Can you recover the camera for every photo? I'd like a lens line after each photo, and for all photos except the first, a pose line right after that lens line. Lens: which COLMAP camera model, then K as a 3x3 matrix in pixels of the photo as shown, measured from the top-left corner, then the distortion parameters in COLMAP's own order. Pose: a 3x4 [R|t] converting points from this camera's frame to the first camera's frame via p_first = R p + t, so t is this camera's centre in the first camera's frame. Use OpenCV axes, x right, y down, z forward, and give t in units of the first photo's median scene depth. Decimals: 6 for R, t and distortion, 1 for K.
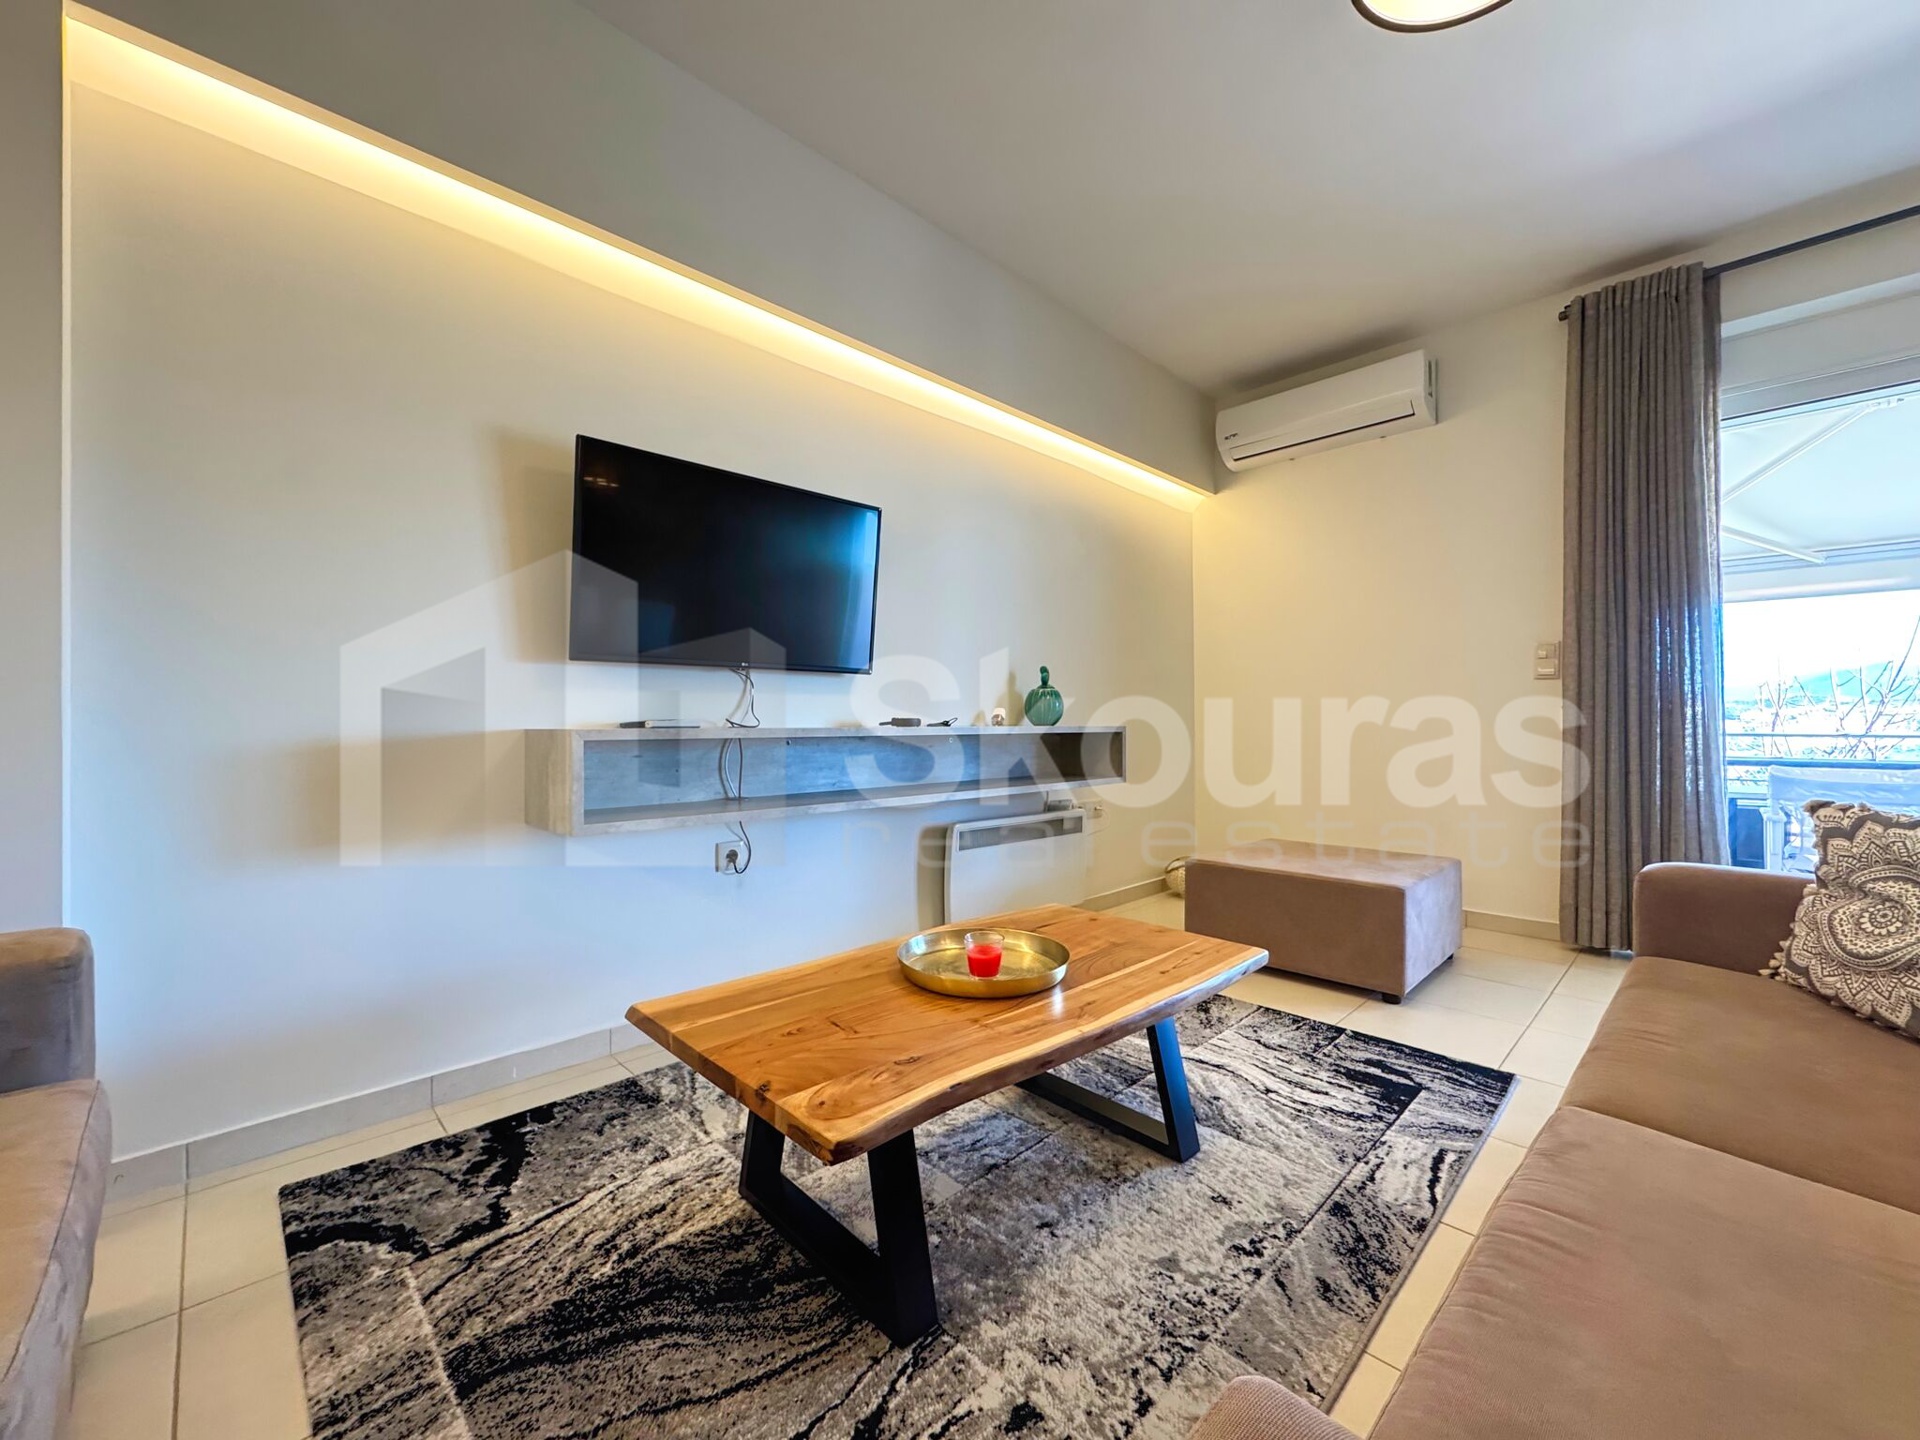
lens RADIAL K [[764.6, 0, 956.6], [0, 764.6, 719.5], [0, 0, 1]] dist [-0.001114, -0.000142]
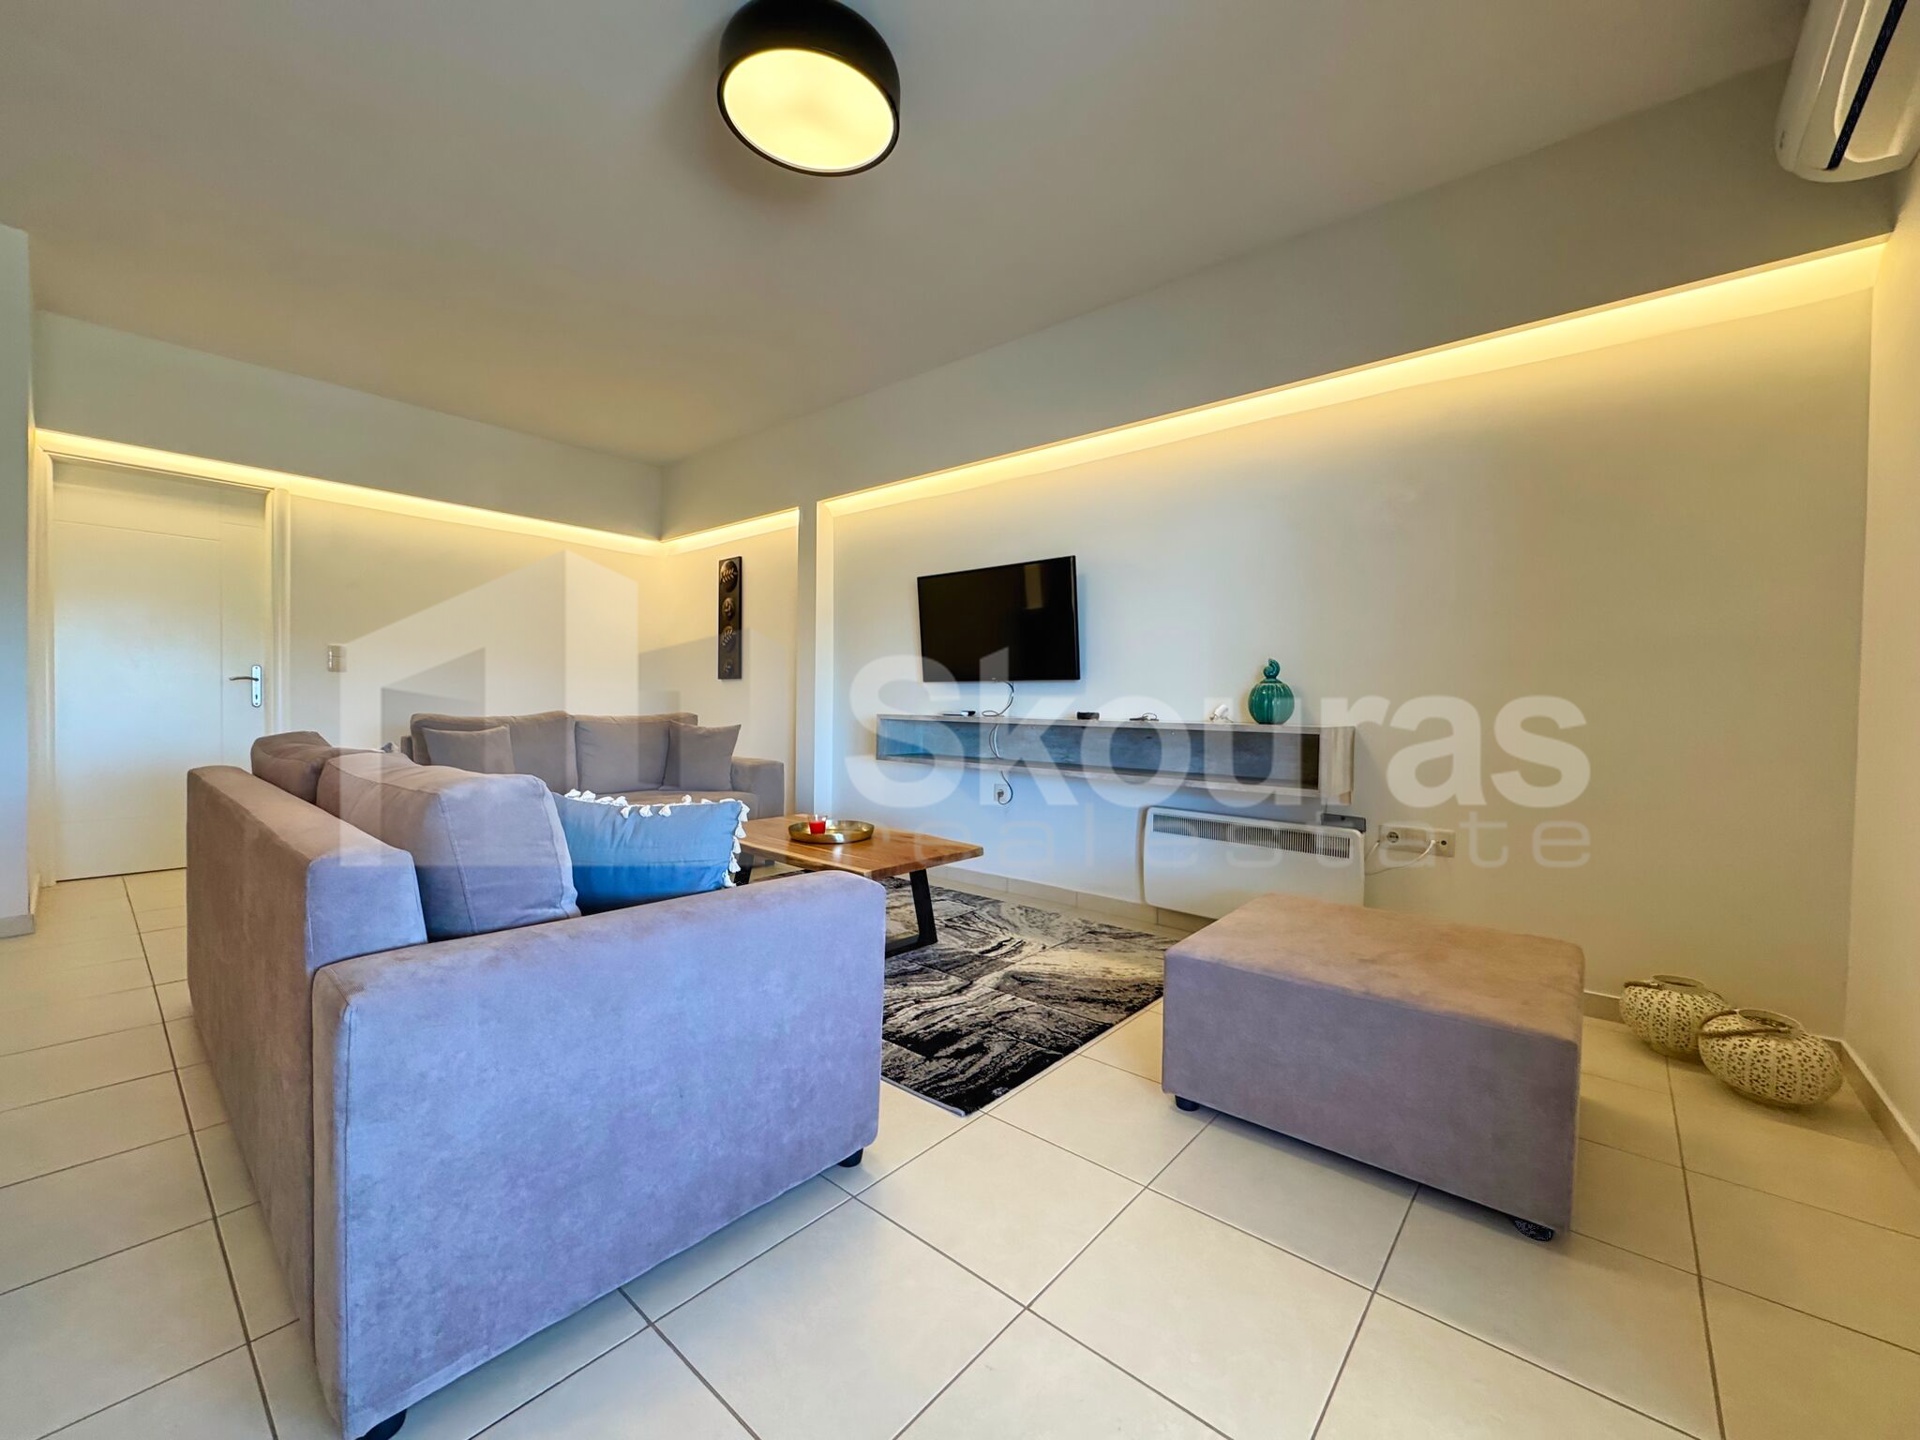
lens RADIAL K [[764.6, 0, 963.8], [0, 764.6, 717.6], [0, 0, 1]] dist [-0.001114, -0.000142]
pose [[0.097970, 0.020758, -0.994973, 1.376617], [-0.008213, 0.999765, 0.020049, -0.019790], [0.995155, 0.006207, 0.098117, 0.766384]]
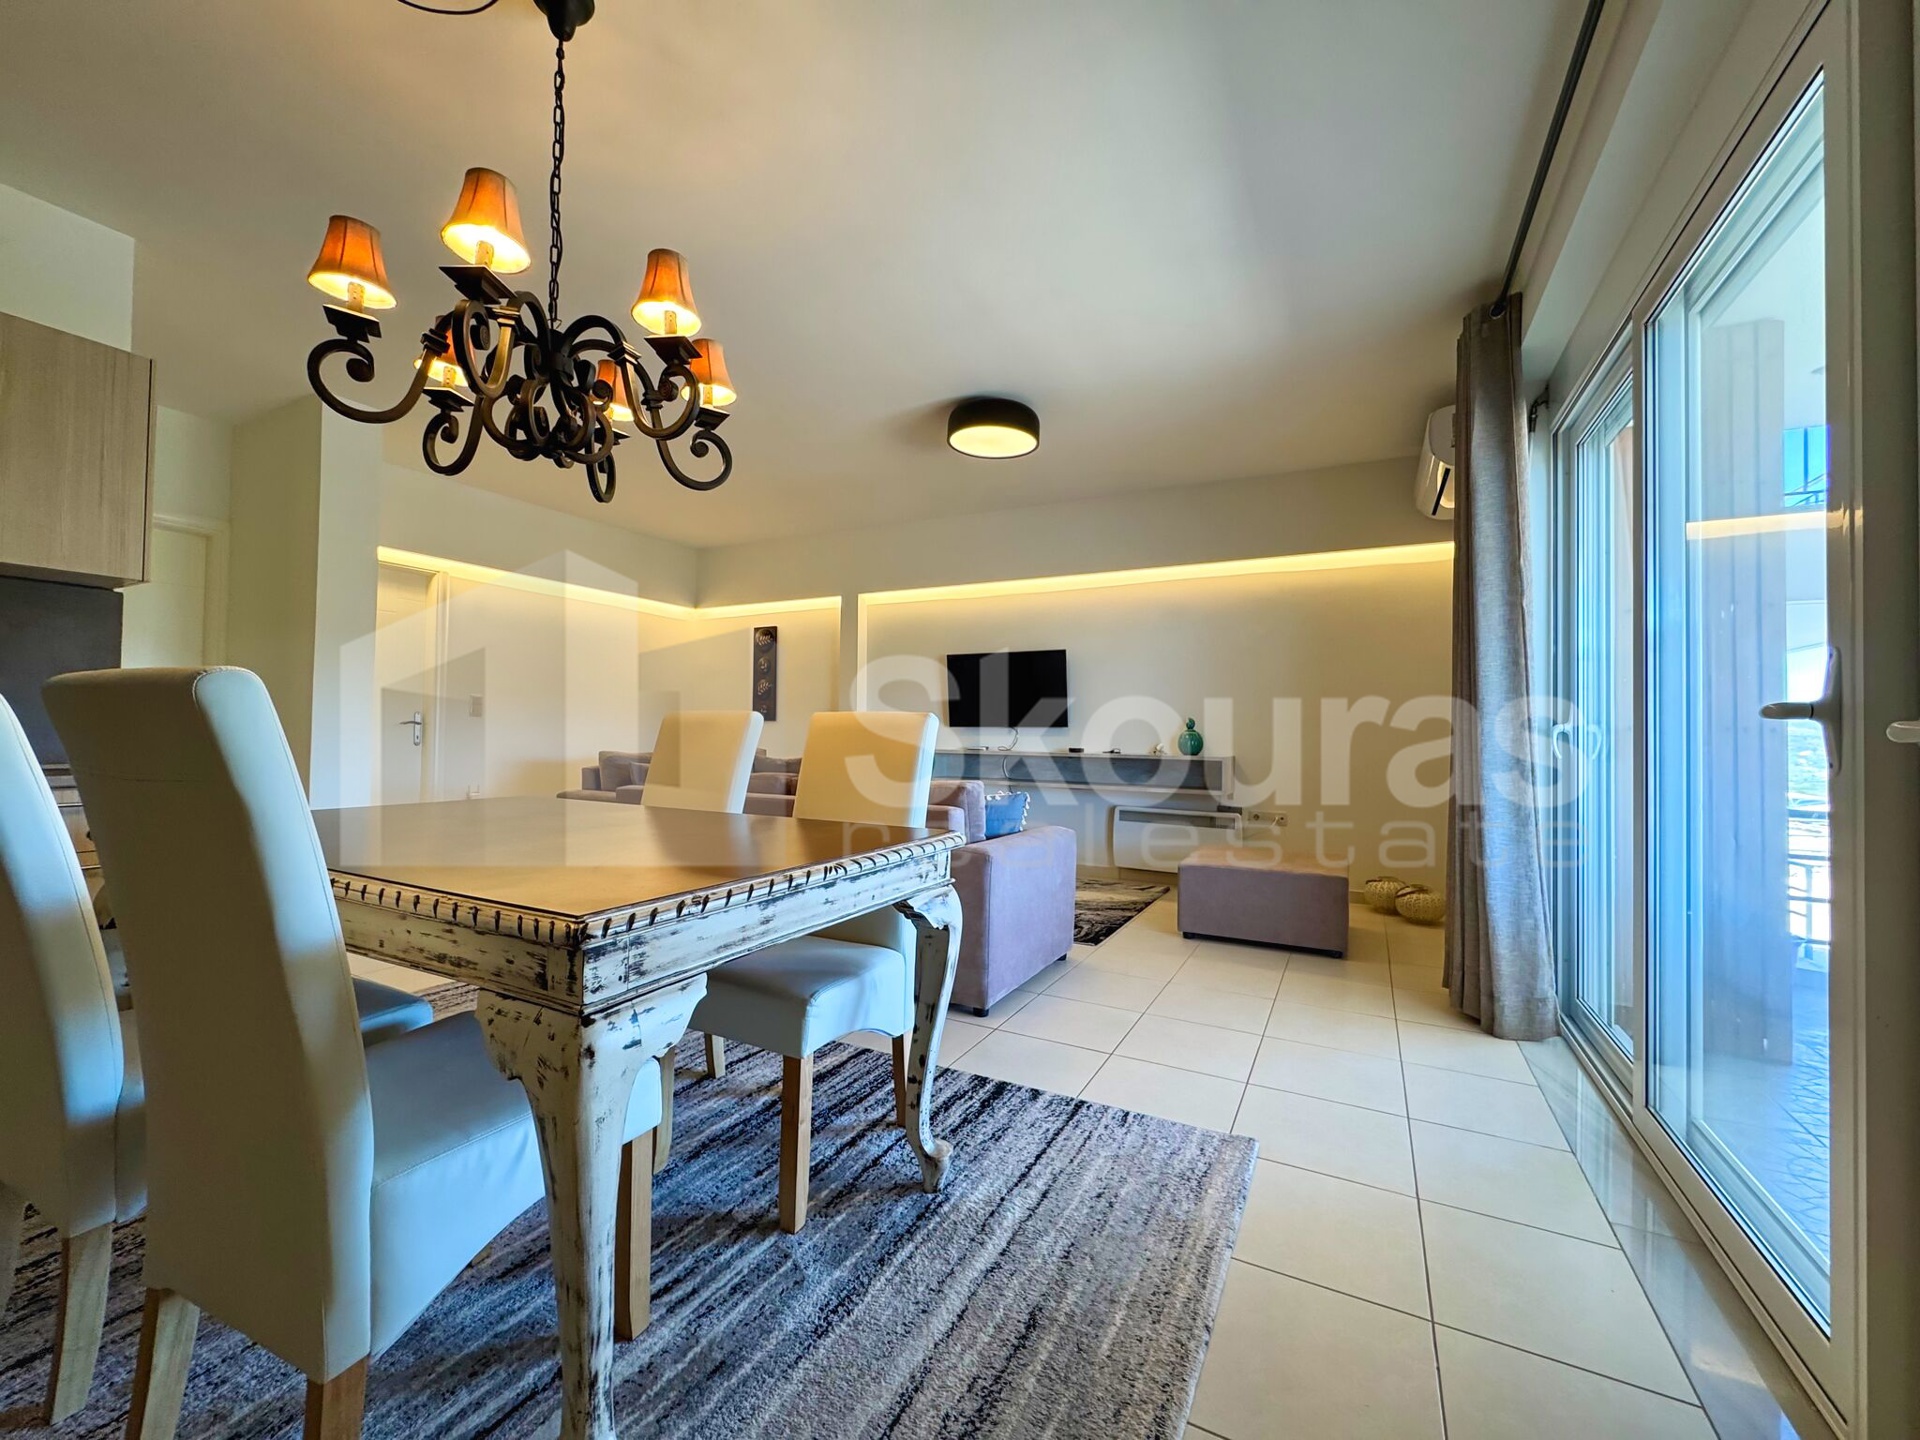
lens RADIAL K [[764.6, 0, 964.1], [0, 764.6, 717.0], [0, 0, 1]] dist [-0.001114, -0.000142]
pose [[0.317098, -0.014030, -0.948289, 2.062916], [-0.008435, 0.999809, -0.017613, -0.053685], [0.948355, 0.013583, 0.316919, 0.068508]]
